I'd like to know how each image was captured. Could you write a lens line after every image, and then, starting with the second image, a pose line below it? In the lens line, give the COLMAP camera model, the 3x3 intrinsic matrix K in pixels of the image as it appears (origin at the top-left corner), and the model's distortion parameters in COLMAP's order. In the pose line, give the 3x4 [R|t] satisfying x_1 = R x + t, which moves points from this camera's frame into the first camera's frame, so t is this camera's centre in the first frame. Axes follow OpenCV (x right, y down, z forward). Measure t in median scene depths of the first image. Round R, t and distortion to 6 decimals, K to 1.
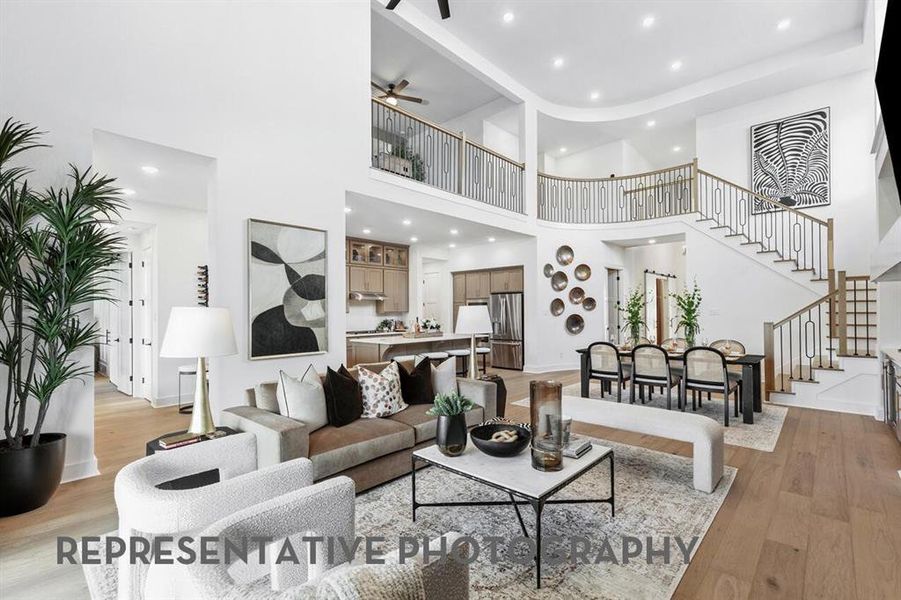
lens RADIAL K [[416.2, 0, 449.7], [0, 416.2, 304.9], [0, 0, 1]] dist [0.005808, -0.000738]
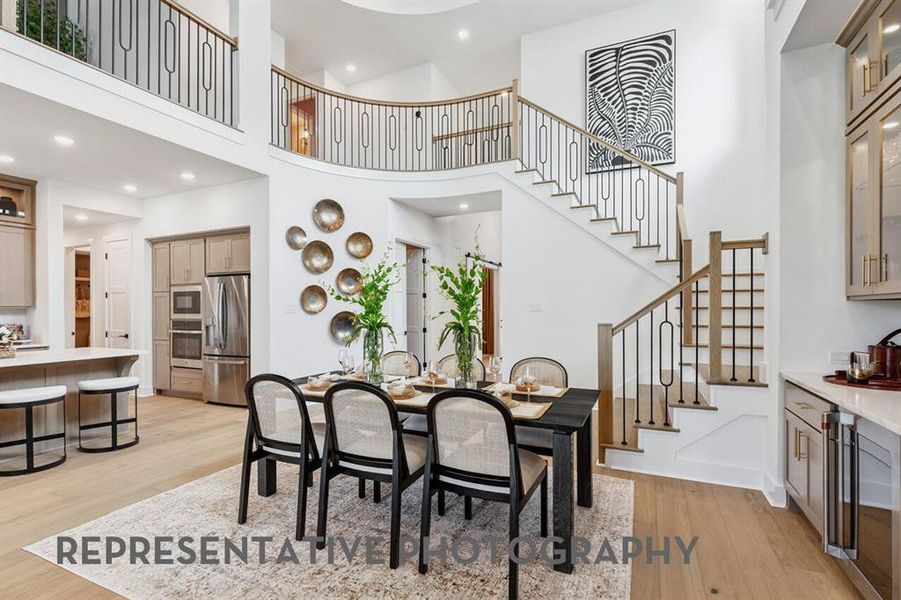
lens RADIAL K [[430.2, 0, 457.5], [0, 430.2, 308.2], [0, 0, 1]] dist [-0.002526, -0.000317]
pose [[0.946705, 0.004800, 0.322065, 0.330382], [-0.007480, 0.999947, 0.007085, 0.015856], [-0.322014, -0.009116, 0.946691, 0.438284]]
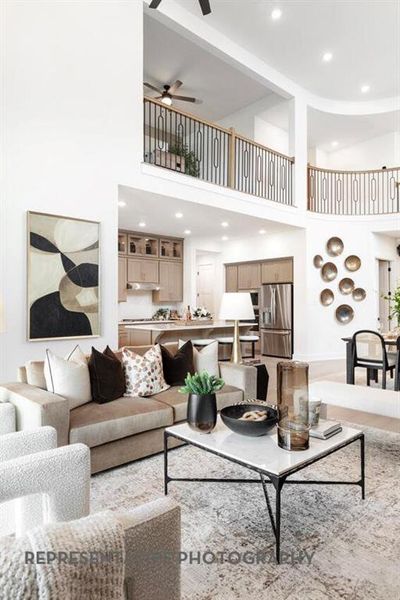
lens RADIAL K [[395.0, 0, 197.3], [0, 395.0, 299.1], [0, 0, 1]] dist [0.000672, 0.001003]
pose [[0.996344, 0.005214, -0.085273, 0.032389], [-0.005025, 0.999984, 0.002439, 0.011936], [0.085284, -0.002002, 0.996355, 0.009995]]
